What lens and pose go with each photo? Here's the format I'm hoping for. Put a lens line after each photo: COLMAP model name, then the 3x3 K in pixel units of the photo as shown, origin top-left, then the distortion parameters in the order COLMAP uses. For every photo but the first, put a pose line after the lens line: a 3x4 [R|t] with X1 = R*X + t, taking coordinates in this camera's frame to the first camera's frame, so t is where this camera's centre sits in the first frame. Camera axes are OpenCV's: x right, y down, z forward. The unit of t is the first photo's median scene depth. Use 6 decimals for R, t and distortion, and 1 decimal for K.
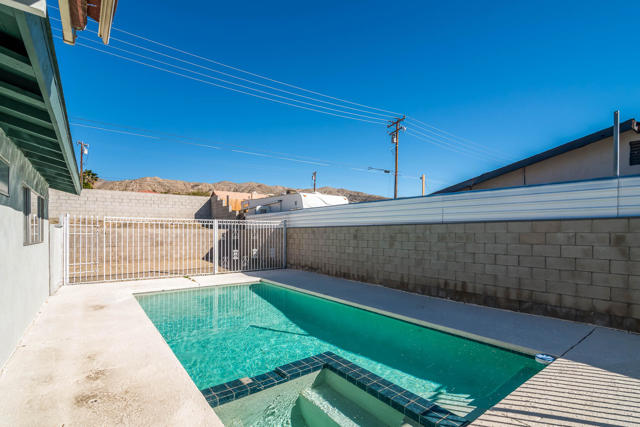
lens RADIAL K [[296.6, 0, 318.1], [0, 296.6, 235.6], [0, 0, 1]] dist [0.000981, 0.000096]
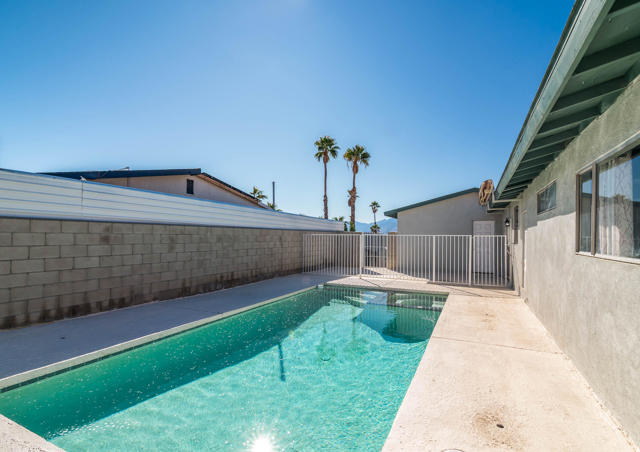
lens RADIAL K [[319.7, 0, 321.3], [0, 319.7, 231.7], [0, 0, 1]] dist [0.000296, -0.000026]
pose [[-0.461632, 0.010453, 0.887010, -0.829418], [-0.002719, 0.999909, -0.013198, -0.005284], [-0.887068, -0.008504, -0.461561, 1.132699]]
